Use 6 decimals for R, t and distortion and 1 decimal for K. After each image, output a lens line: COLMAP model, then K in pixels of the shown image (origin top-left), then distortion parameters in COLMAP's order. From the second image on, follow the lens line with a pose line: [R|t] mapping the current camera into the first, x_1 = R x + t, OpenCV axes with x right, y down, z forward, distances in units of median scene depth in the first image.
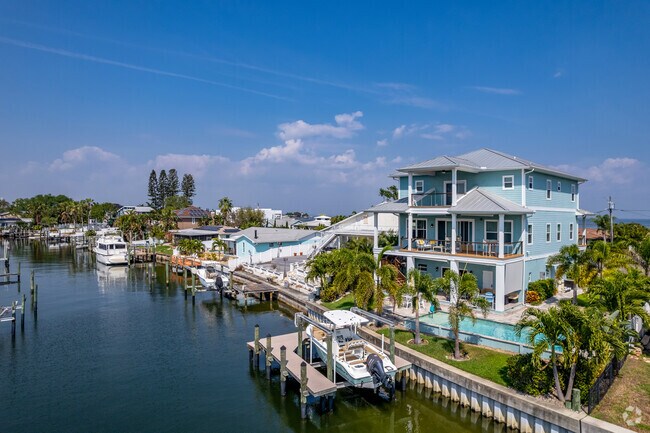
lens RADIAL K [[408.2, 0, 325.0], [0, 408.2, 216.5], [0, 0, 1]] dist [-0.086463, 0.073732]
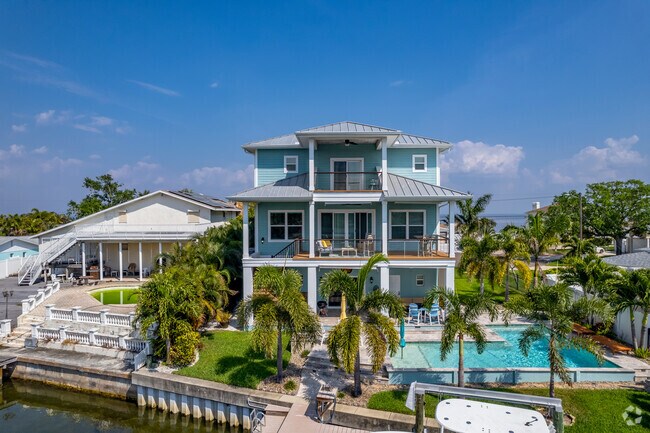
lens RADIAL K [[408.2, 0, 325.0], [0, 408.2, 216.5], [0, 0, 1]] dist [-0.086463, 0.073732]
pose [[0.718999, -0.024812, 0.694569, -0.238832], [0.019058, 0.999691, 0.015984, 0.005588], [-0.694750, 0.001745, 0.719249, 0.510961]]
